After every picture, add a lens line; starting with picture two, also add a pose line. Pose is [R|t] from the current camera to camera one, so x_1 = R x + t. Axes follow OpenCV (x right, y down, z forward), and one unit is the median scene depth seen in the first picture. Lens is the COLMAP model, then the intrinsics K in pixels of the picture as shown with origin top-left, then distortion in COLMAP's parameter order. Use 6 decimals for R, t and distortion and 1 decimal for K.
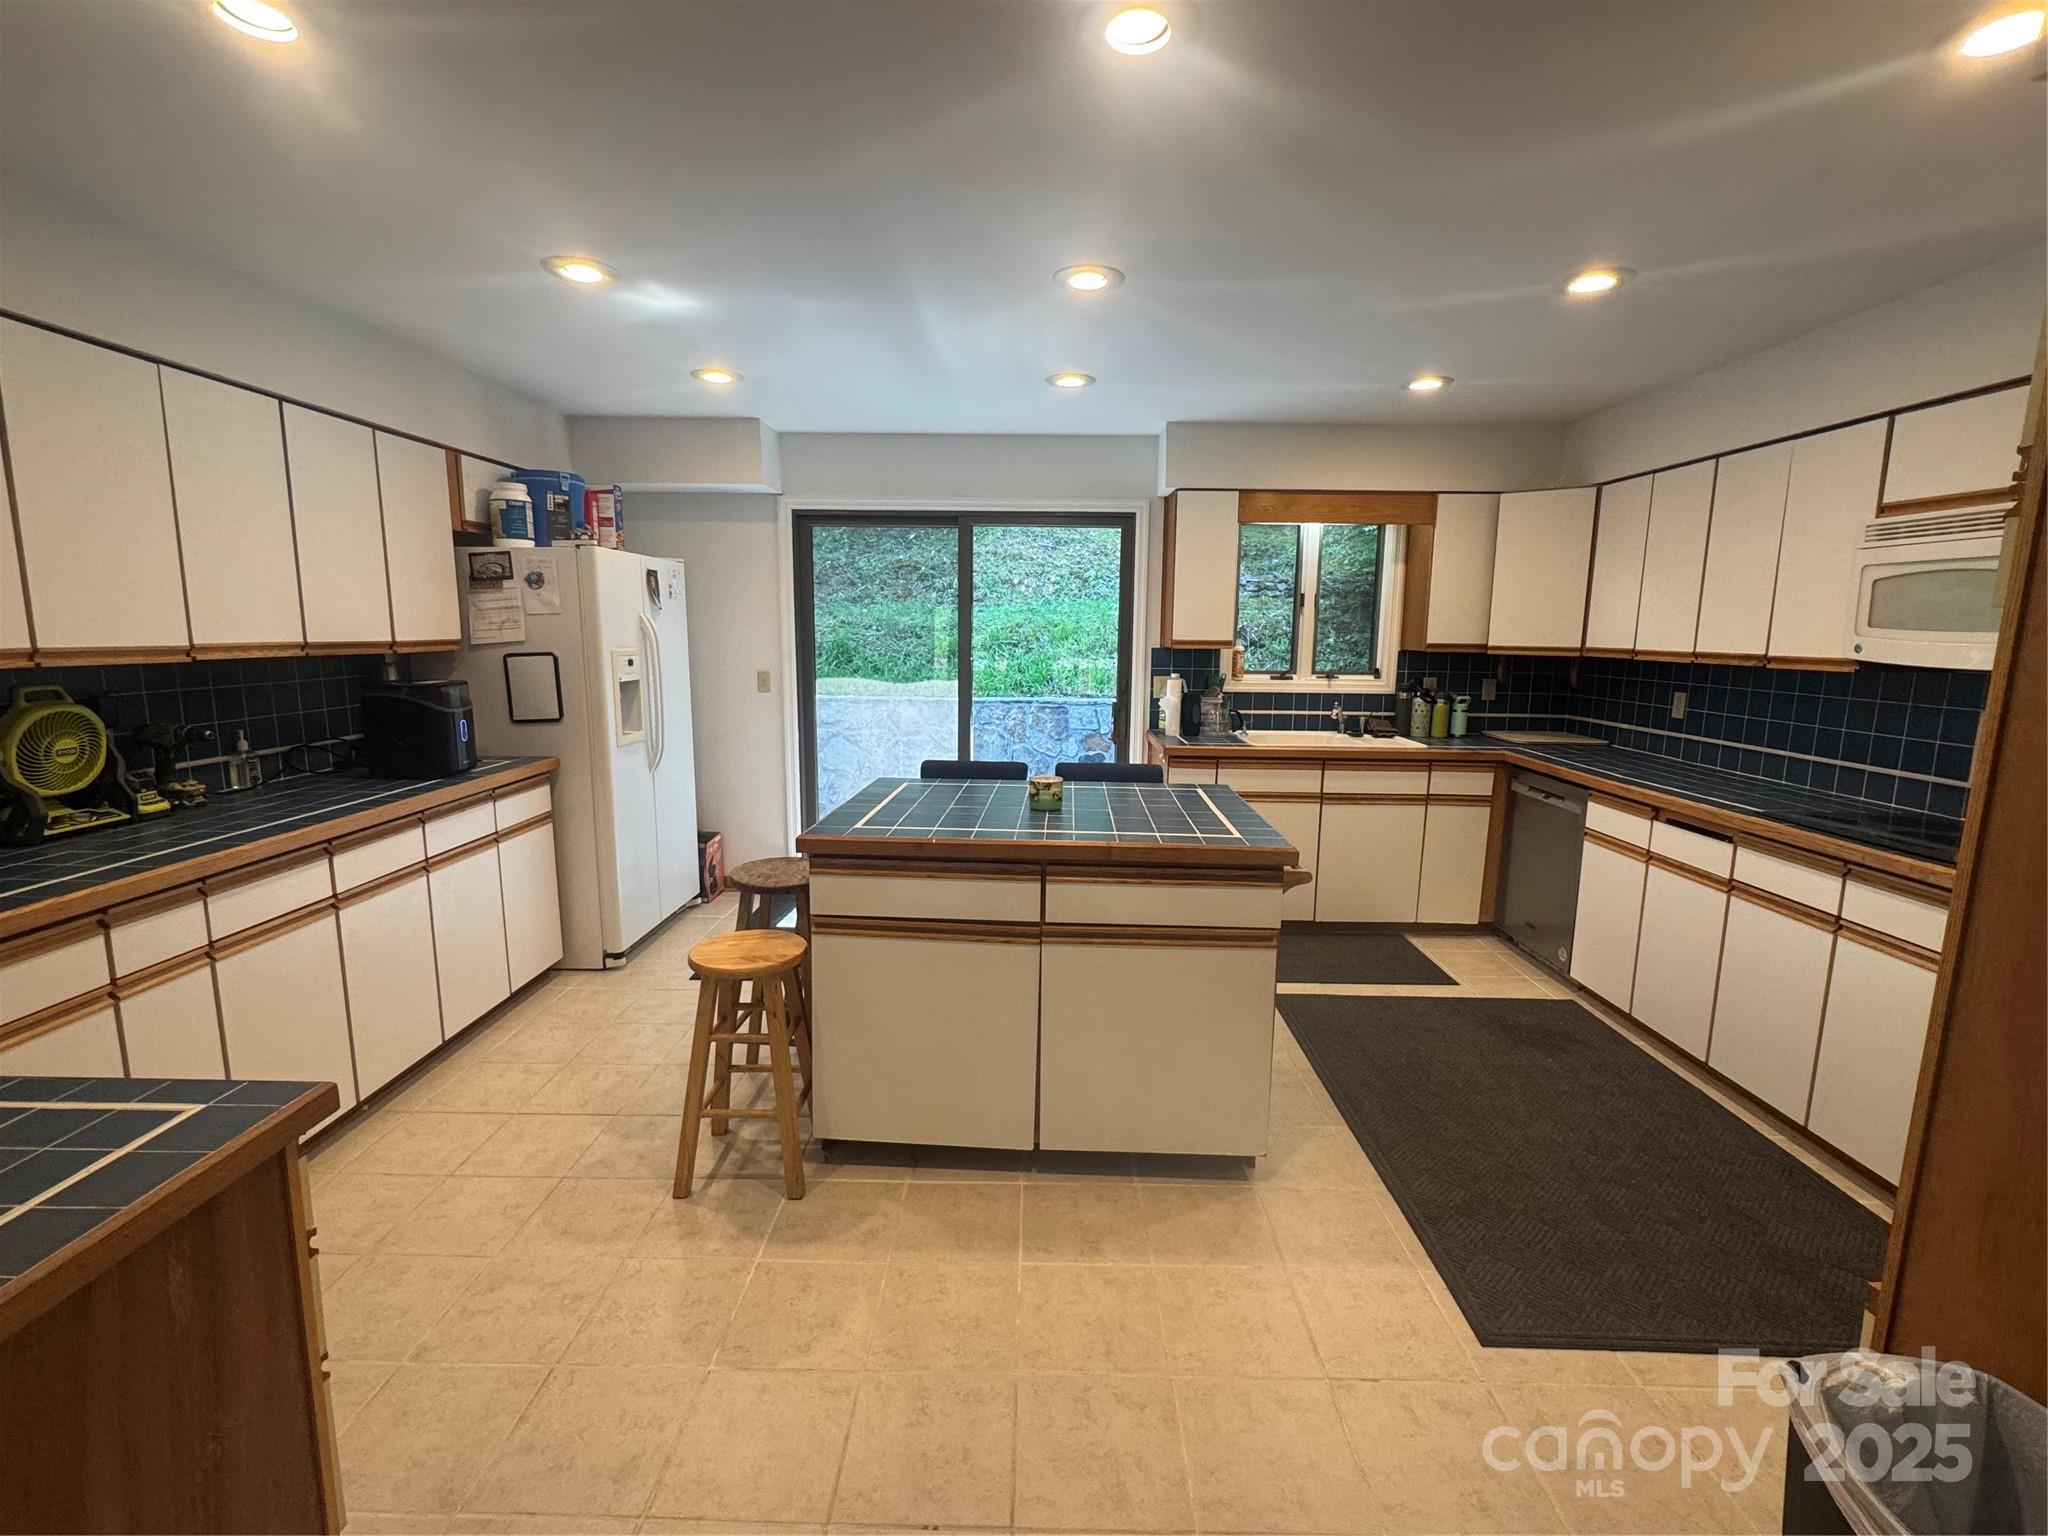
lens RADIAL K [[912.5, 0, 1024.0], [0, 912.5, 768.0], [0, 0, 1]] dist [0.000726, 0.000044]
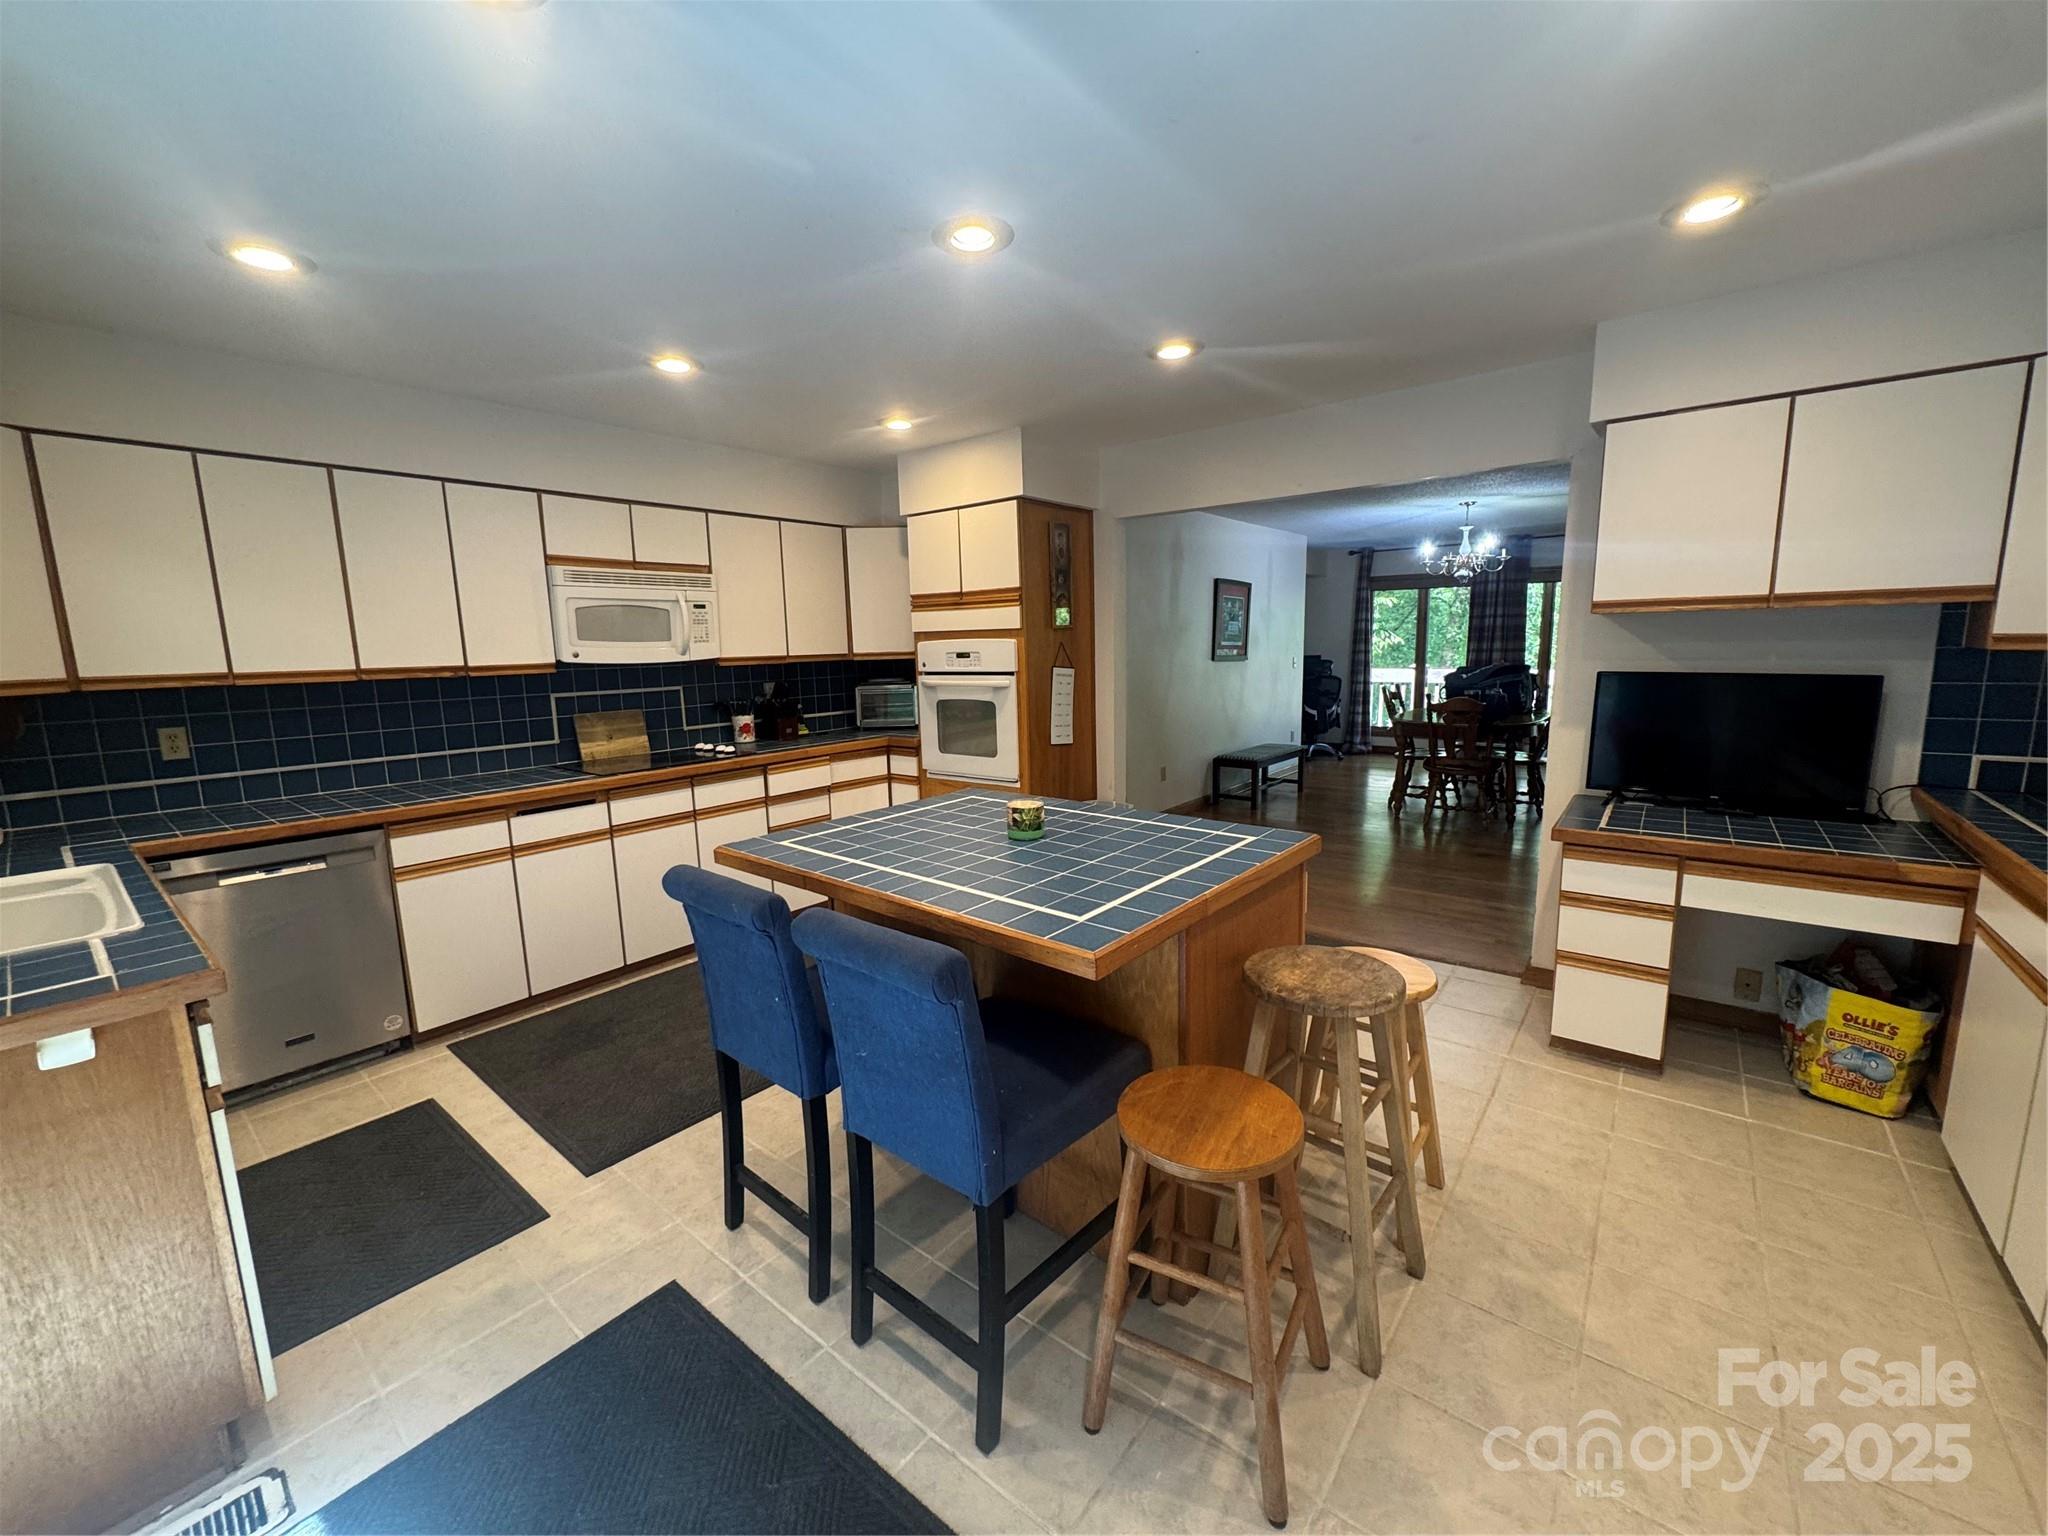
lens RADIAL K [[805.6, 0, 1024.0], [0, 805.6, 768.0], [0, 0, 1]] dist [0.001718, 0.000033]
pose [[-0.793572, -0.088350, 0.602028, -0.365467], [0.106938, 0.953752, 0.280929, -0.199820], [-0.599006, 0.287317, -0.747423, 1.297624]]
